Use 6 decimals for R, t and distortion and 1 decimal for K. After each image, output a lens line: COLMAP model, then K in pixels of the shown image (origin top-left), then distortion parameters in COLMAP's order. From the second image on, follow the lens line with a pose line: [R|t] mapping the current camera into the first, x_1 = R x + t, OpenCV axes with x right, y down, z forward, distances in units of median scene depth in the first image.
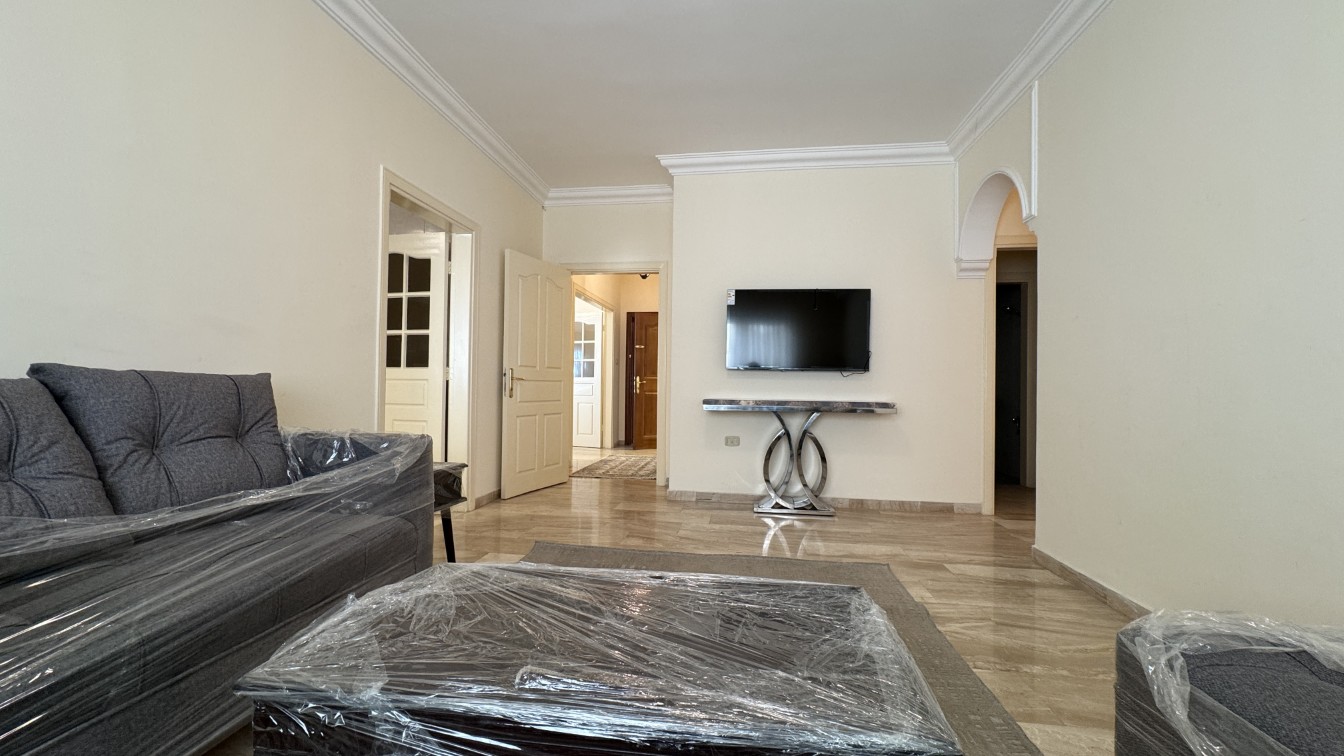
lens RADIAL K [[531.4, 0, 674.9], [0, 531.4, 379.3], [0, 0, 1]] dist [0.000825, 0.000255]
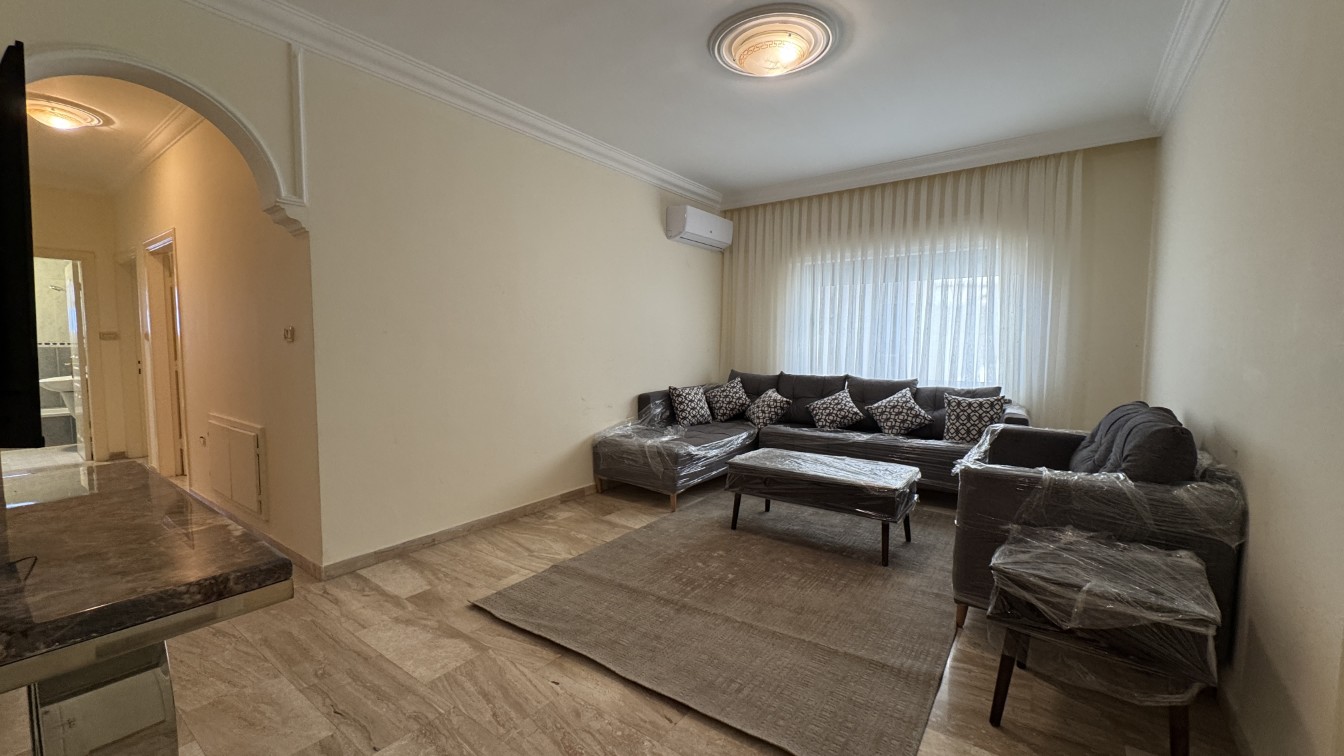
lens RADIAL K [[531.4, 0, 674.9], [0, 531.4, 379.3], [0, 0, 1]] dist [0.000825, 0.000255]
pose [[-0.880788, -0.050752, 0.470784, -0.310215], [-0.020906, 0.997438, 0.068414, -0.096485], [-0.473050, 0.050416, -0.879592, 1.564223]]
